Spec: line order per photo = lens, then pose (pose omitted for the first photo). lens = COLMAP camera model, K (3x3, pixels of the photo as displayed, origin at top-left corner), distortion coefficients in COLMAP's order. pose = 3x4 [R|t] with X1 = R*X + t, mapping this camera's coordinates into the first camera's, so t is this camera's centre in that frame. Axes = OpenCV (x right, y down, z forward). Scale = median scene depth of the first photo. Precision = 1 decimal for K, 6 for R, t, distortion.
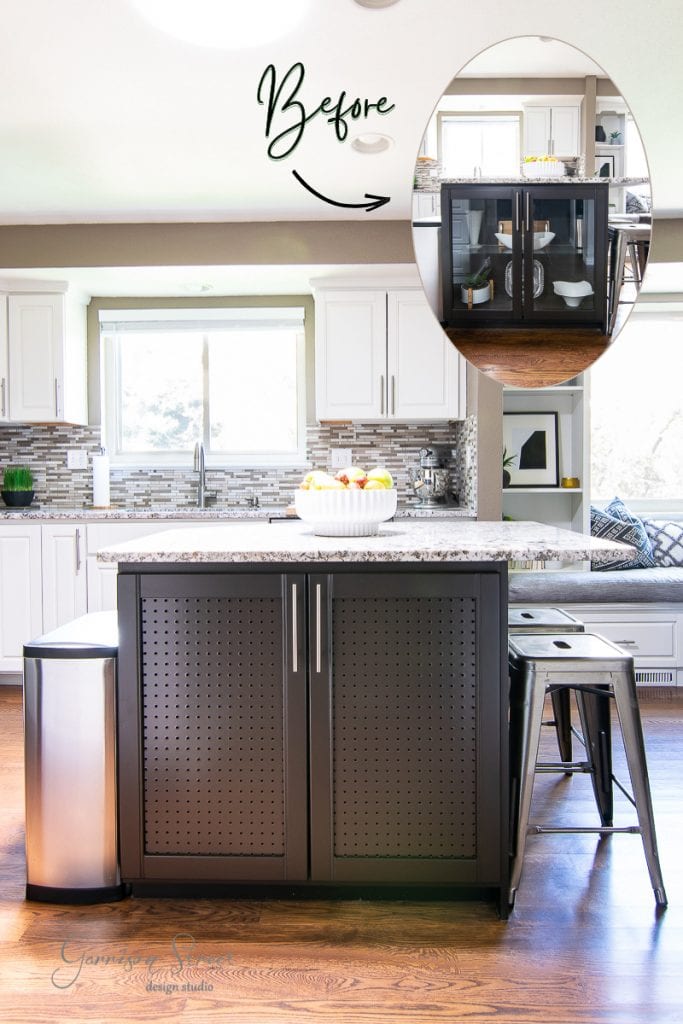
lens RADIAL K [[731.9, 0, 332.4], [0, 731.9, 502.5], [0, 0, 1]] dist [0.020903, -0.015970]
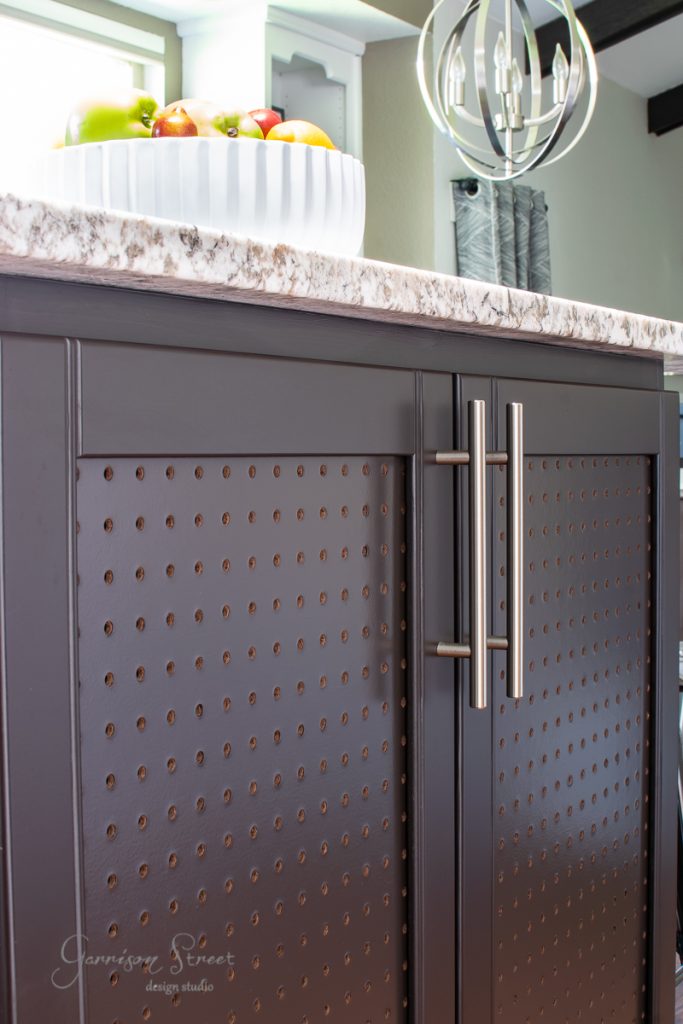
lens RADIAL K [[1732.3, 0, 340.9], [0, 1732.3, 505.1], [0, 0, 1]] dist [-0.138000, 0.000000]
pose [[0.469030, -0.017788, 0.883003, -0.632020], [0.032731, 0.999460, 0.002748, 0.142135], [-0.882576, 0.027613, 0.469359, 0.714679]]
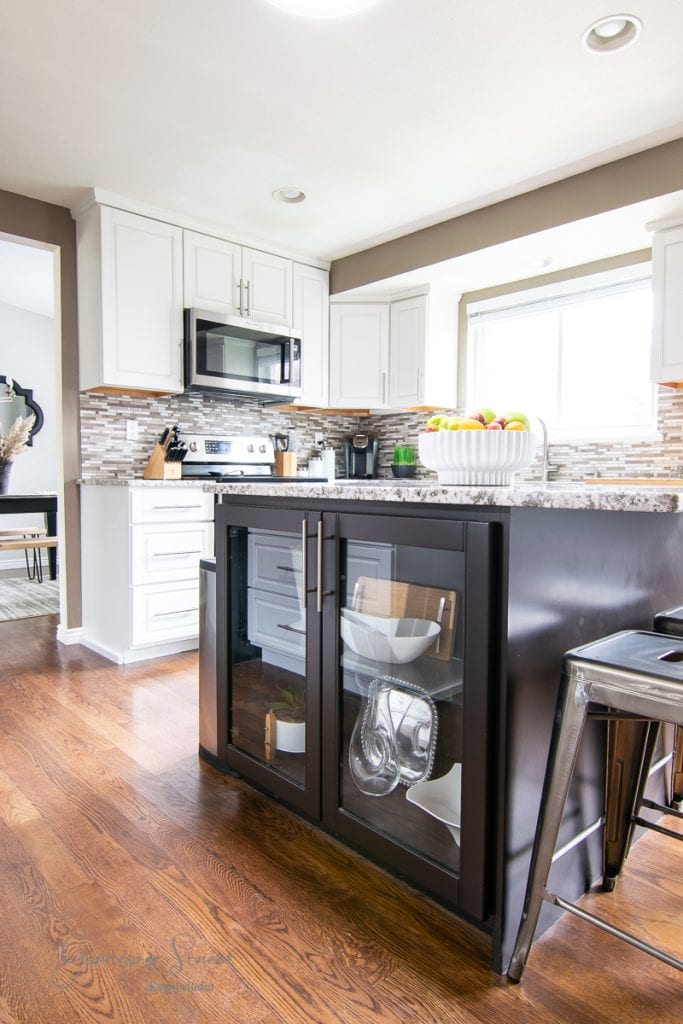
lens RADIAL K [[634.7, 0, 341.8], [0, 634.7, 507.7], [0, 0, 1]] dist [0.002660, -0.006860]
pose [[0.705015, 0.047113, -0.707626, 0.571124], [-0.038962, 0.998857, 0.027685, 0.067344], [0.708121, 0.008052, 0.706045, 0.413065]]
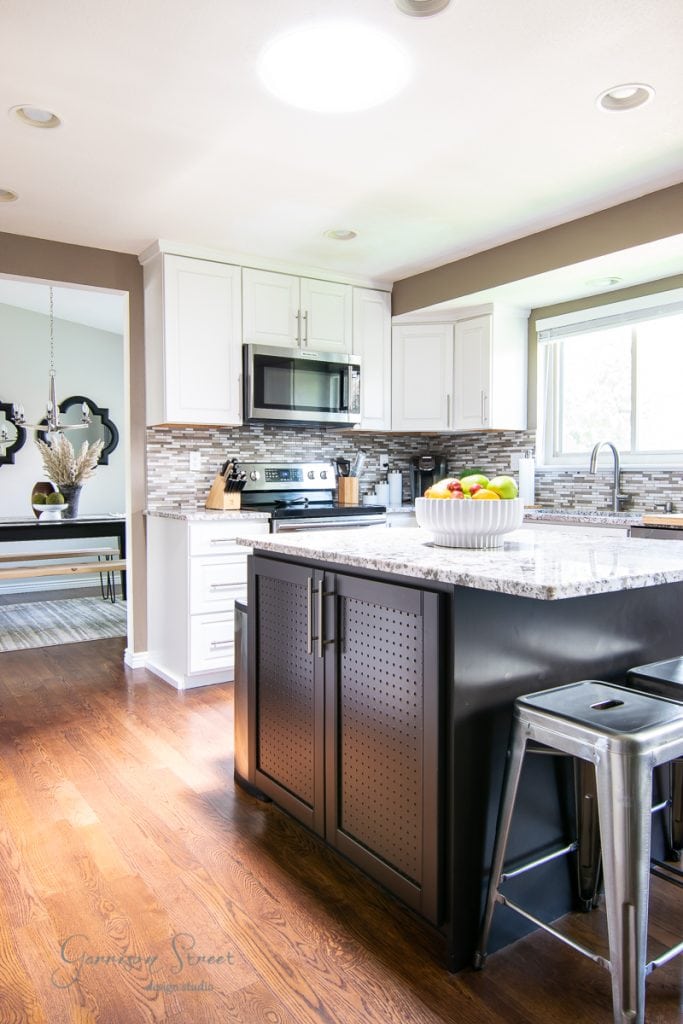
lens RADIAL K [[731.9, 0, 334.4], [0, 731.9, 496.5], [0, 0, 1]] dist [0.020903, -0.015970]
pose [[0.581716, 0.034723, -0.812651, 0.881138], [-0.035411, 0.999222, 0.017347, -0.037289], [0.812621, 0.018686, 0.582493, 0.338348]]
